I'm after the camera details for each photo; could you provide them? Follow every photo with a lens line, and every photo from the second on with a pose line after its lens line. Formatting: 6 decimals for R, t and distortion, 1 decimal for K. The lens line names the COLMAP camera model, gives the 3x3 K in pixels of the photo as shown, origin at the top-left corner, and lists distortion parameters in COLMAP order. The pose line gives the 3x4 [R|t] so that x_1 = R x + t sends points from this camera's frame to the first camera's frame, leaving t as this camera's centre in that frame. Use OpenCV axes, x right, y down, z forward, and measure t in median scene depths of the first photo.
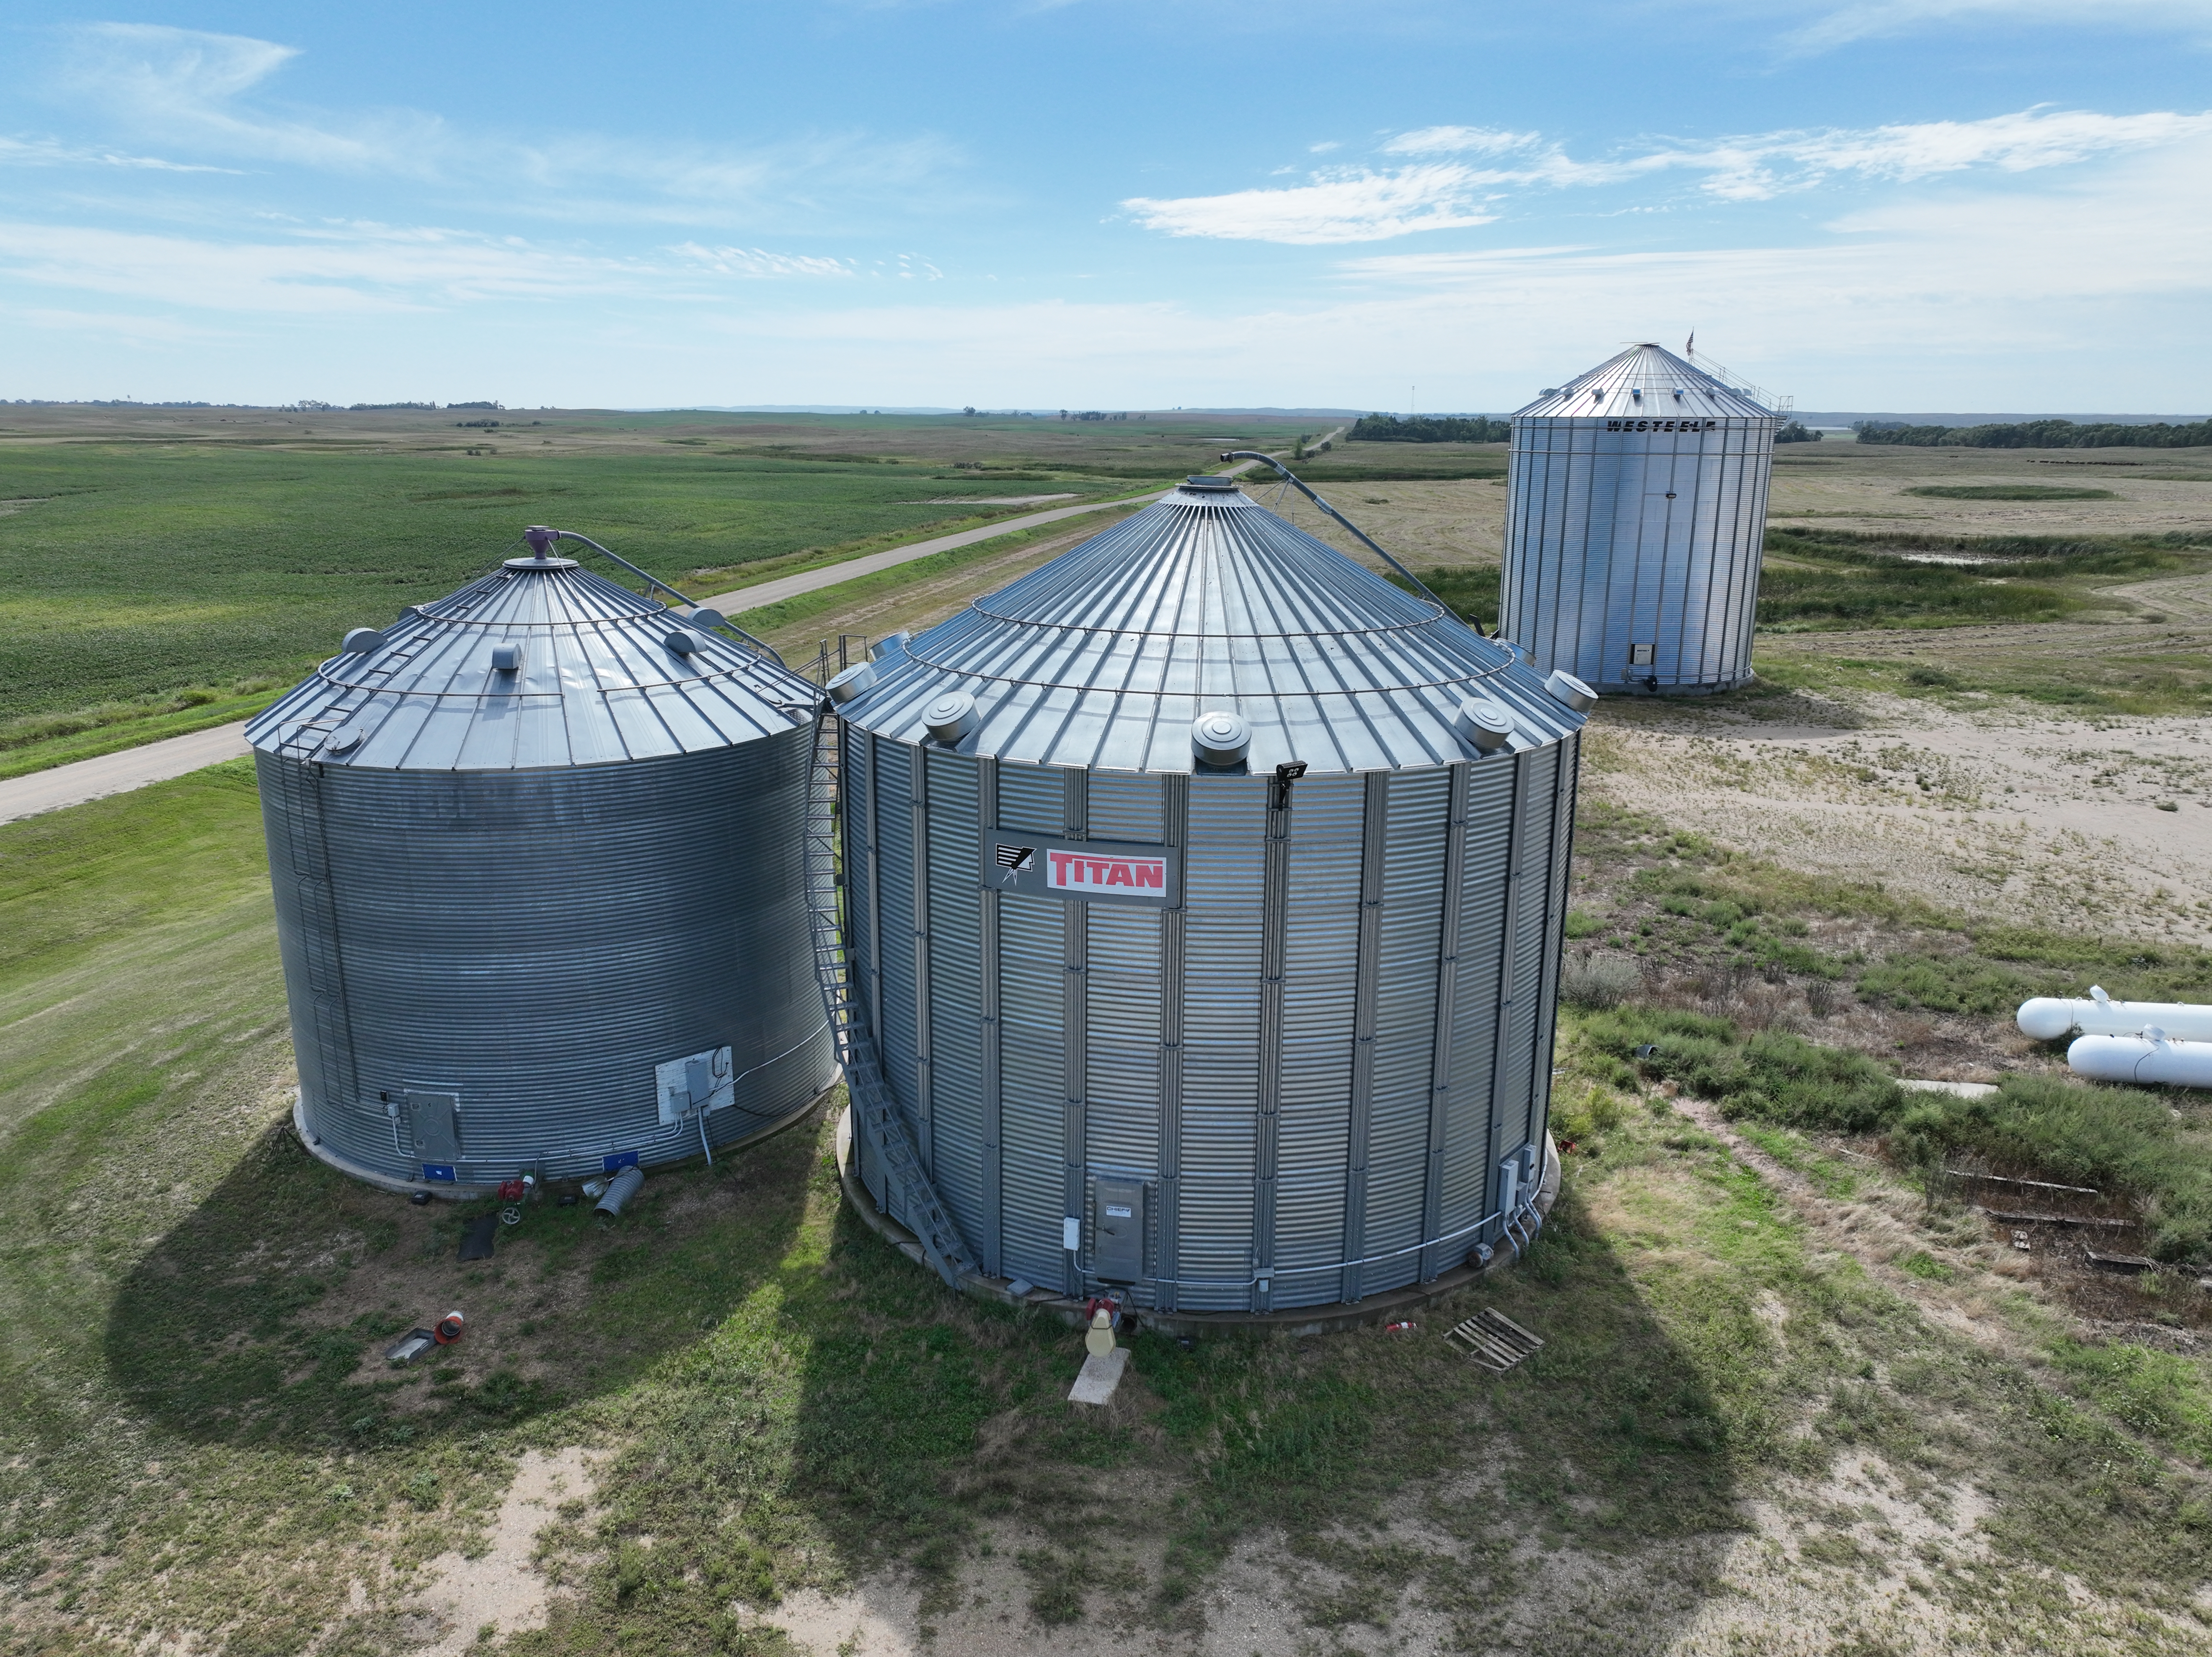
lens RADIAL K [[1550.8, 0, 1106.0], [0, 1550.8, 828.5], [0, 0, 1]] dist [0.003466, 0.003660]
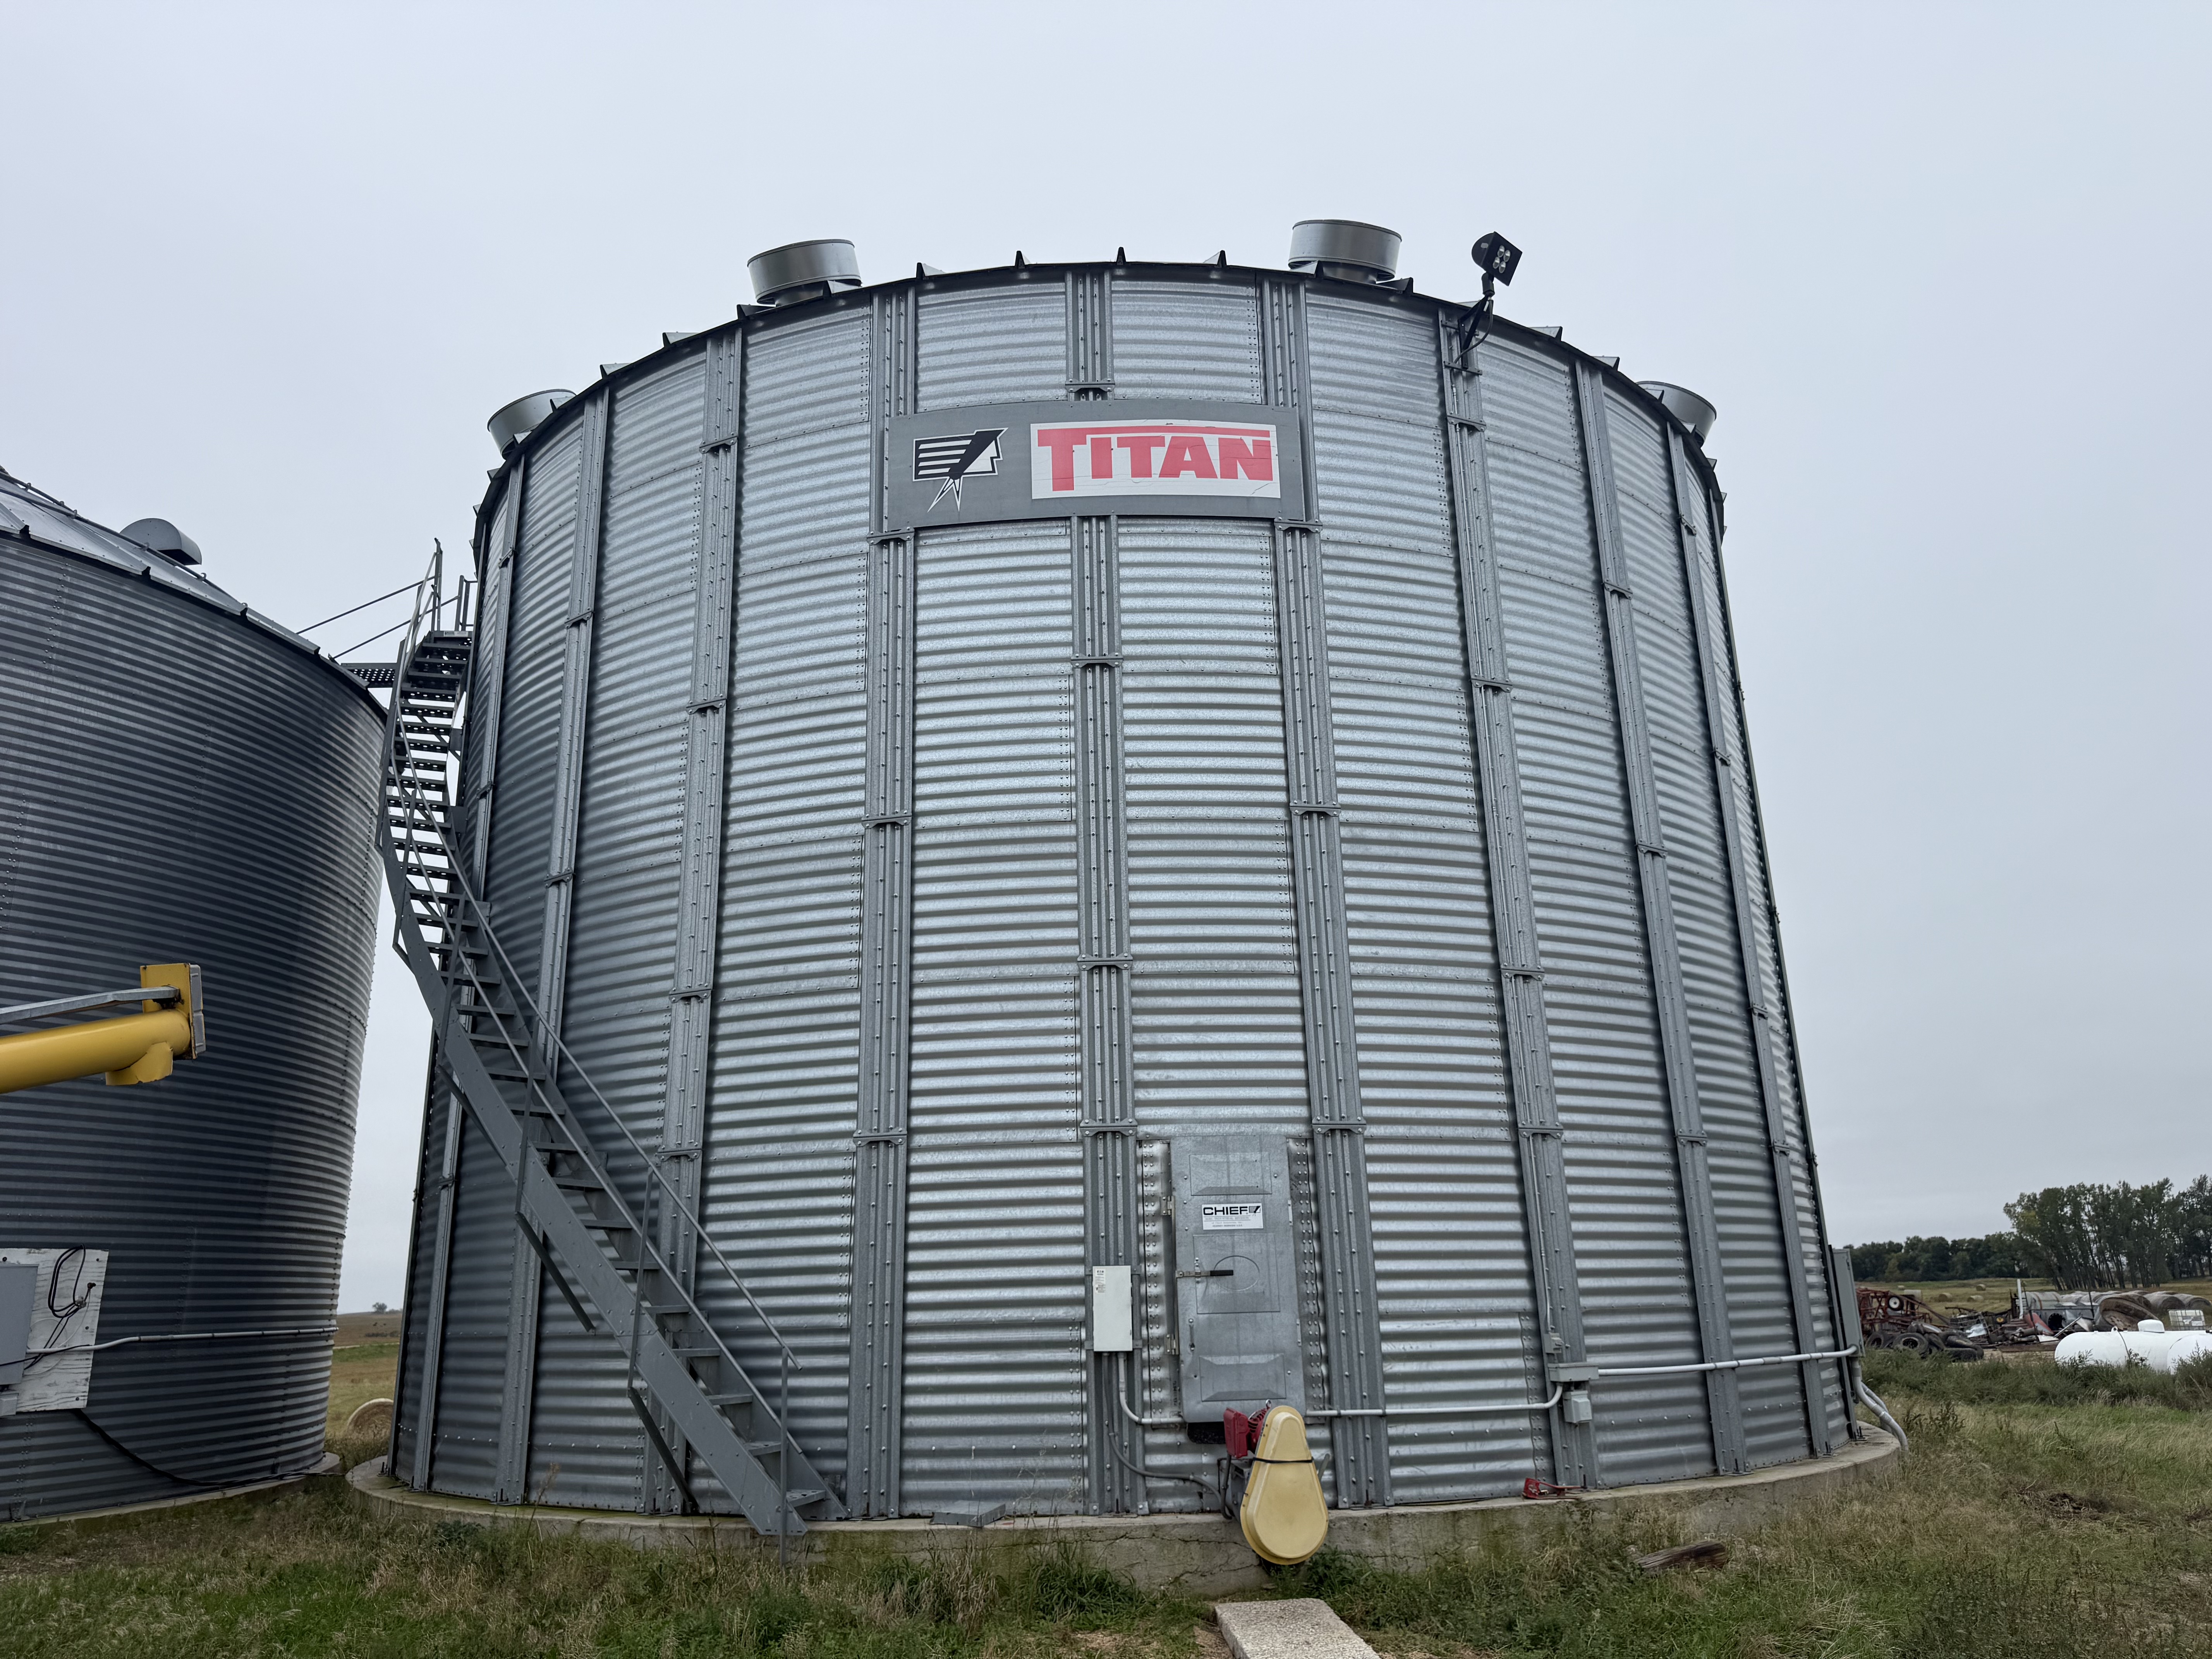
lens RADIAL K [[1578.1, 0, 1106.0], [0, 1578.1, 829.5], [0, 0, 1]] dist [0.005396, 0.001538]
pose [[0.943144, 0.065816, 0.325803, -0.146661], [0.115943, 0.853489, -0.508049, 0.327731], [-0.311507, 0.516938, 0.797332, 0.561920]]
